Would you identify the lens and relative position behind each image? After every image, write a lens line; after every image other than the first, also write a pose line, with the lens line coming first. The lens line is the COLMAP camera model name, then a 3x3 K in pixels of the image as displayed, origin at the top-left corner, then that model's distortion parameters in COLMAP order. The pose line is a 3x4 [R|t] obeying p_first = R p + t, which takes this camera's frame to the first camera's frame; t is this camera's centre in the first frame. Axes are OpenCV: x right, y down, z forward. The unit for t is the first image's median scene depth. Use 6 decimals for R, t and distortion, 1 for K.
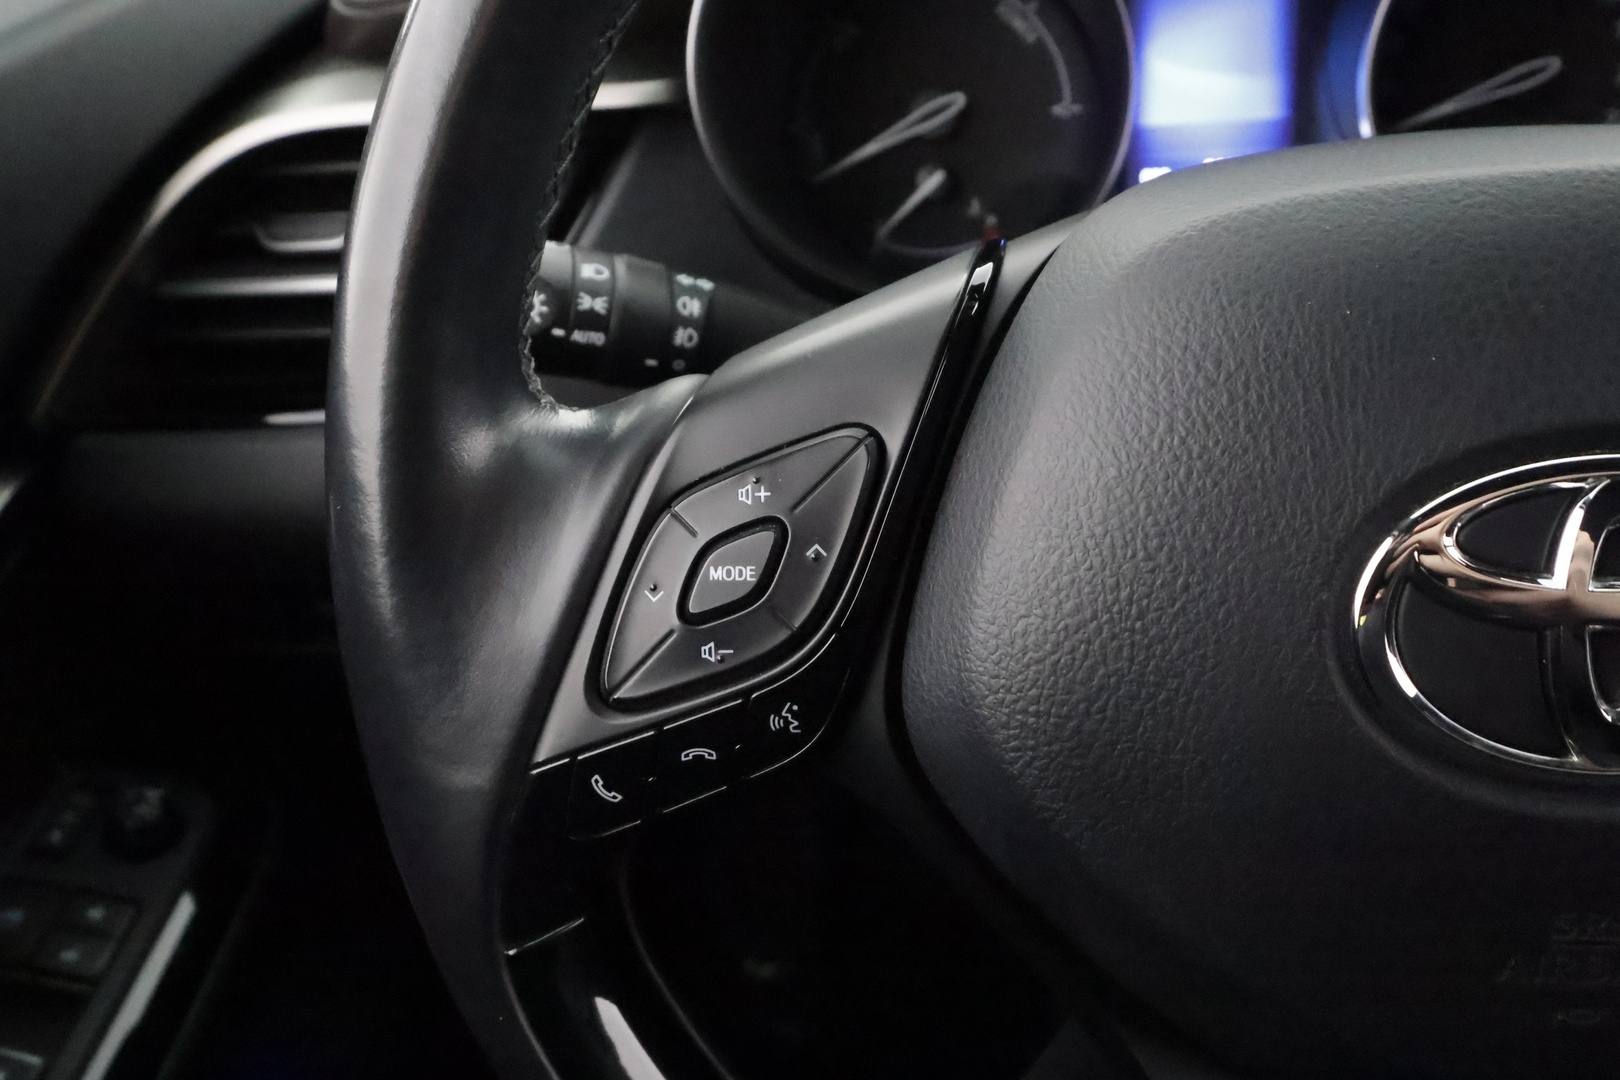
lens RADIAL K [[1296.1, 0, 828.8], [0, 1296.1, 489.2], [0, 0, 1]] dist [0.003159, -0.003349]
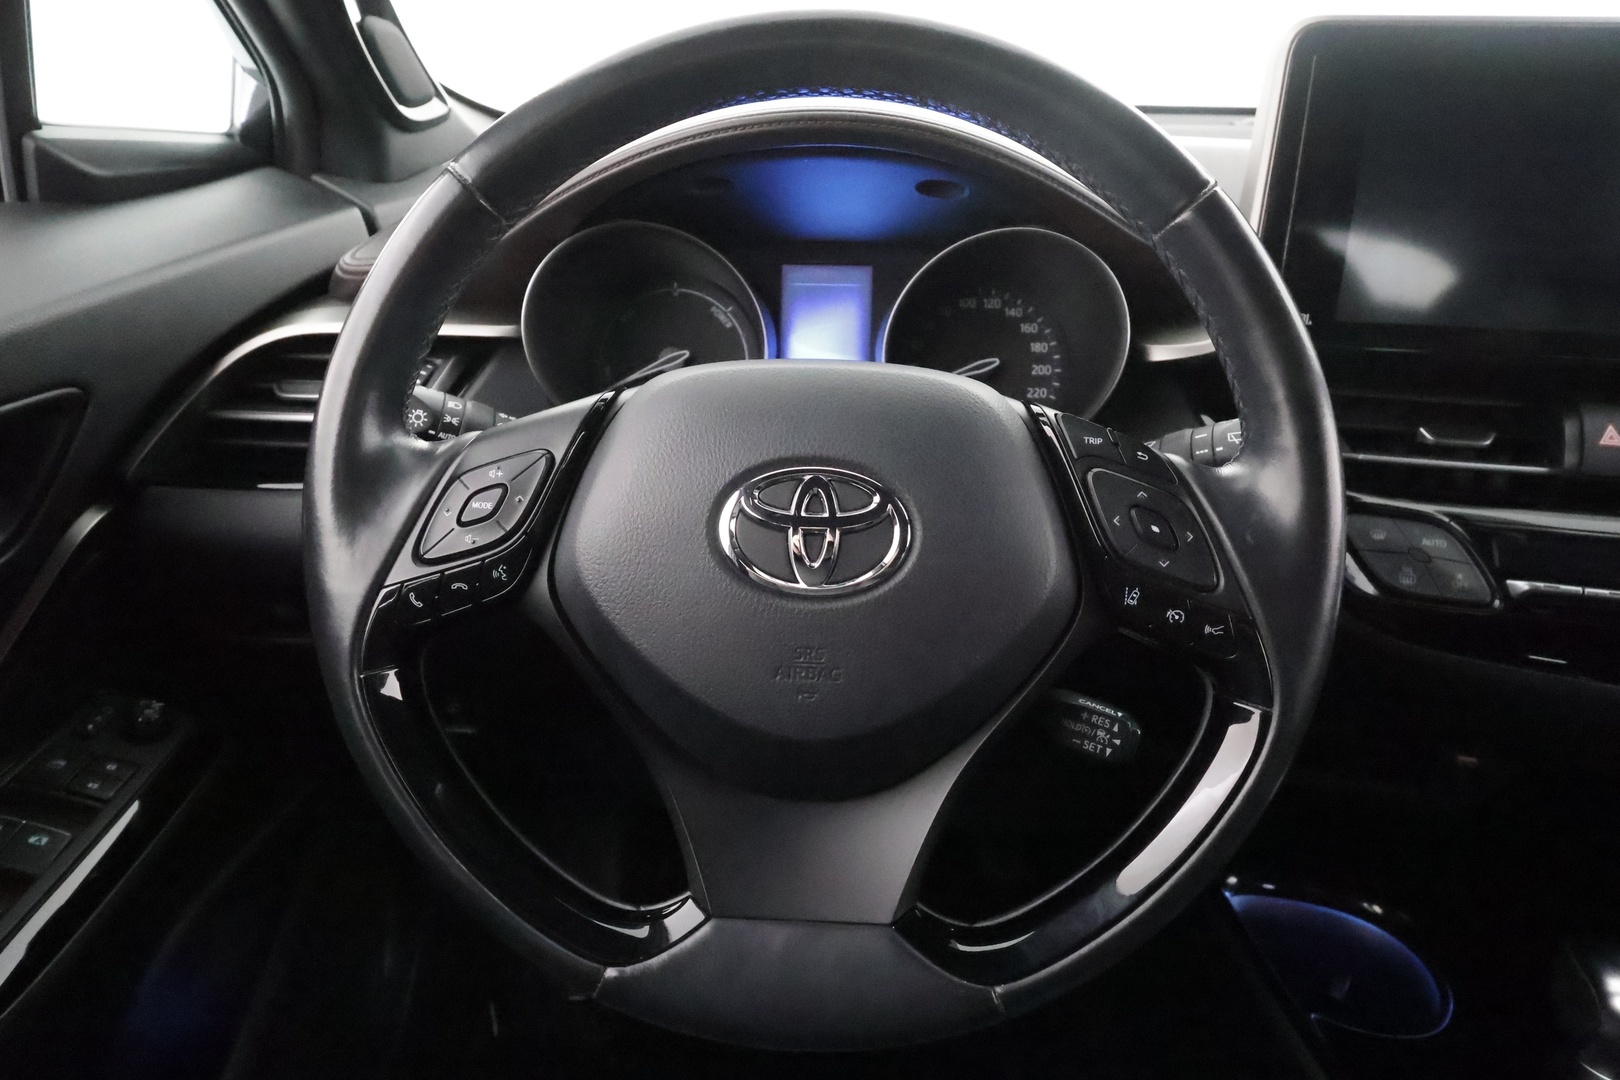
lens RADIAL K [[1135.4, 0, 810.0], [0, 1135.4, 540.0], [0, 0, 1]] dist [0.027863, -0.002429]
pose [[0.994725, 0.079160, 0.065236, 0.370353], [-0.066323, 0.981487, -0.179678, 0.439241], [-0.078252, 0.174404, 0.981560, -1.011111]]
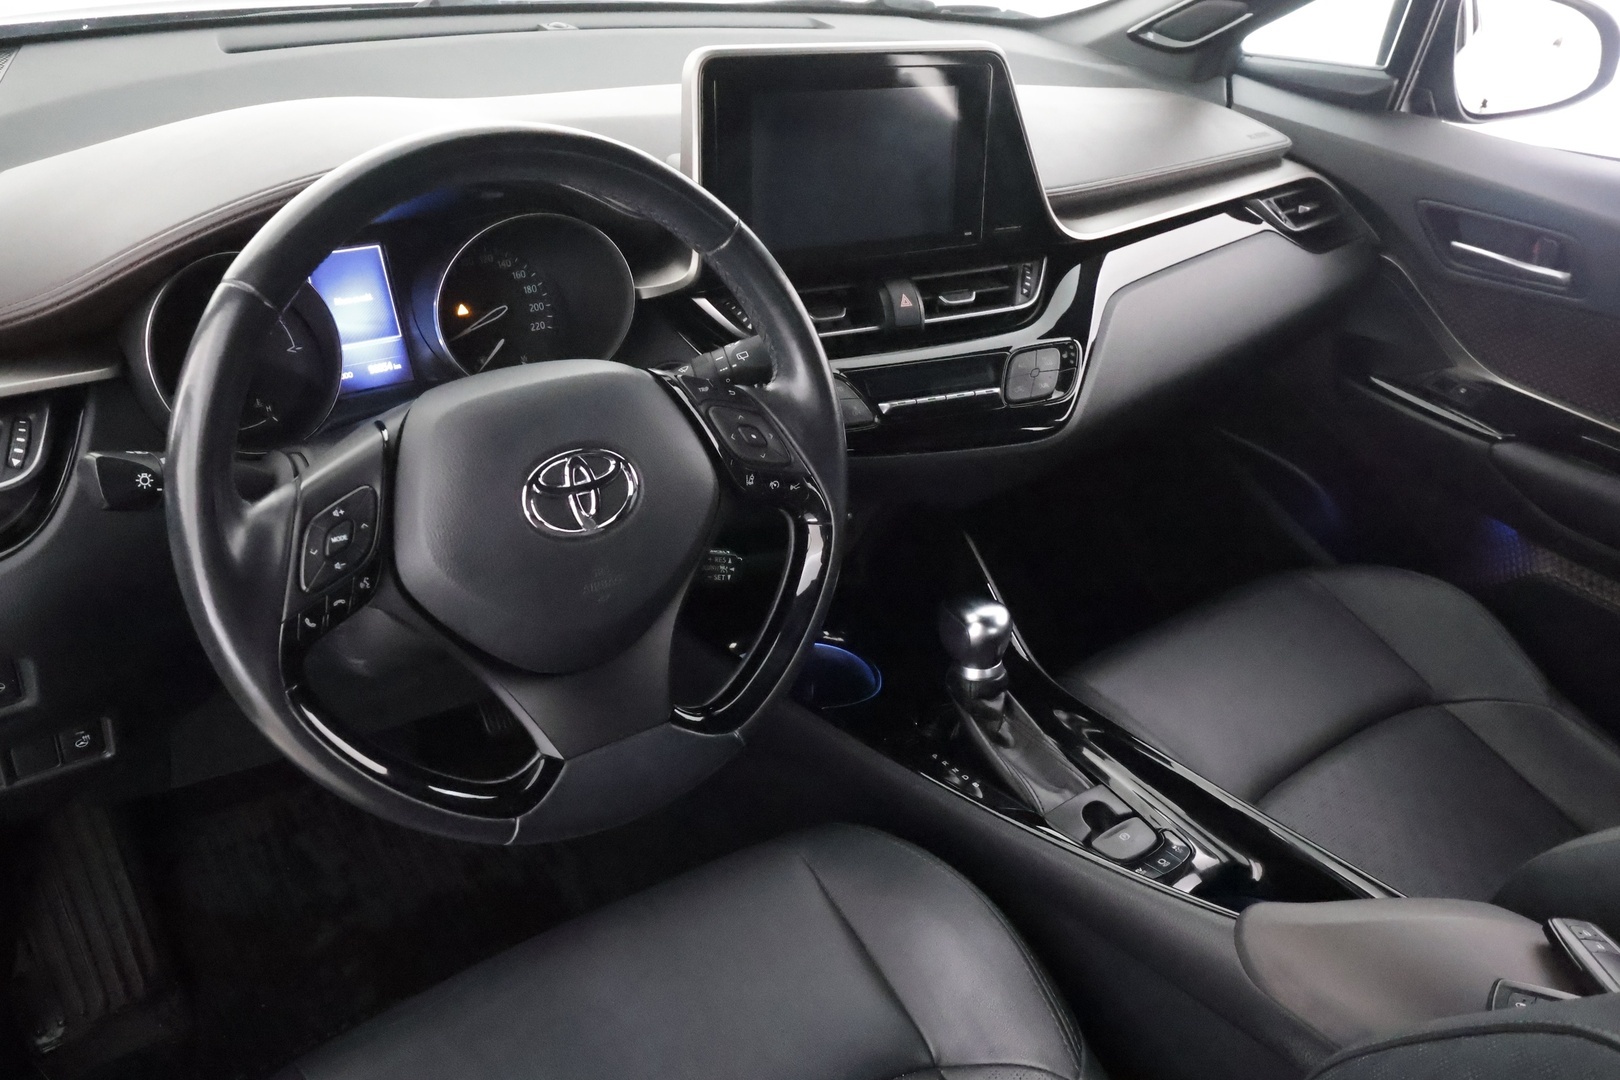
lens RADIAL K [[1424.9, 0, 810.0], [0, 1424.9, 540.0], [0, 0, 1]] dist [0.009928, 0.002345]
pose [[0.732746, -0.208563, 0.647753, -1.405059], [0.247575, 0.968349, 0.031728, 0.228531], [-0.633868, 0.137119, 0.761189, -2.216180]]
